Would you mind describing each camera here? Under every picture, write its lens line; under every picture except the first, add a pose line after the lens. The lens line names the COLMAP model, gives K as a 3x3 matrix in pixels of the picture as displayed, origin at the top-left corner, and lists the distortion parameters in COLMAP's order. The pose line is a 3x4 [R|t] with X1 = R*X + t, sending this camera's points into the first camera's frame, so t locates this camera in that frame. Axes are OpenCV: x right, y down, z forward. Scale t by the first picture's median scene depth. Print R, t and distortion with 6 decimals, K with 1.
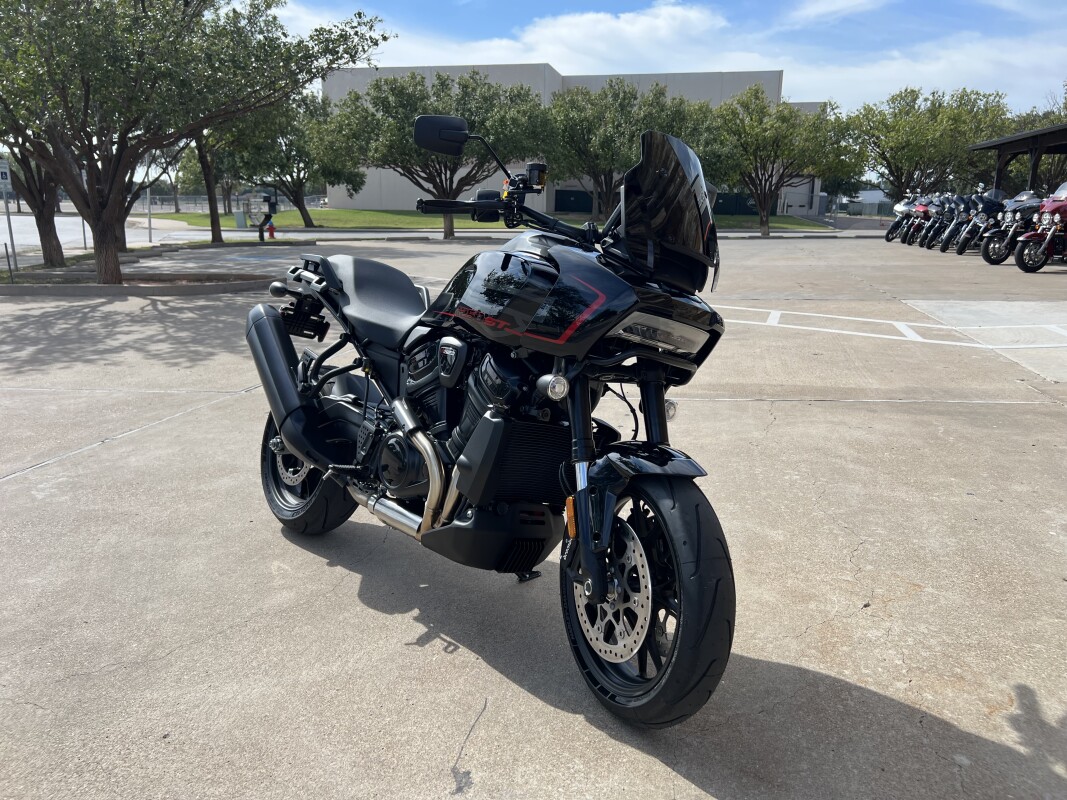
lens RADIAL K [[802.6, 0, 538.6], [0, 802.6, 398.0], [0, 0, 1]] dist [0.050152, -0.054991]
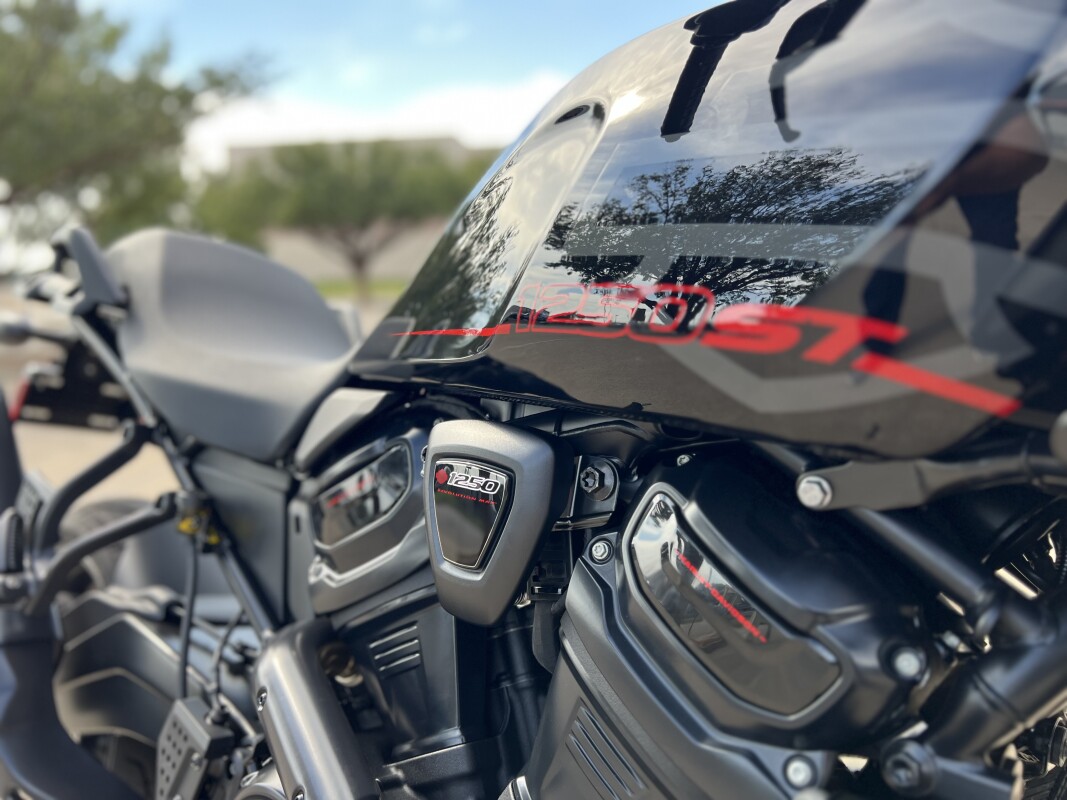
lens RADIAL K [[802.6, 0, 538.6], [0, 802.6, 398.0], [0, 0, 1]] dist [0.050152, -0.054991]
pose [[0.993356, -0.058402, 0.099167, -0.100964], [0.066085, 0.994912, -0.076049, -0.055351], [-0.094221, 0.082097, 0.992161, 0.659376]]
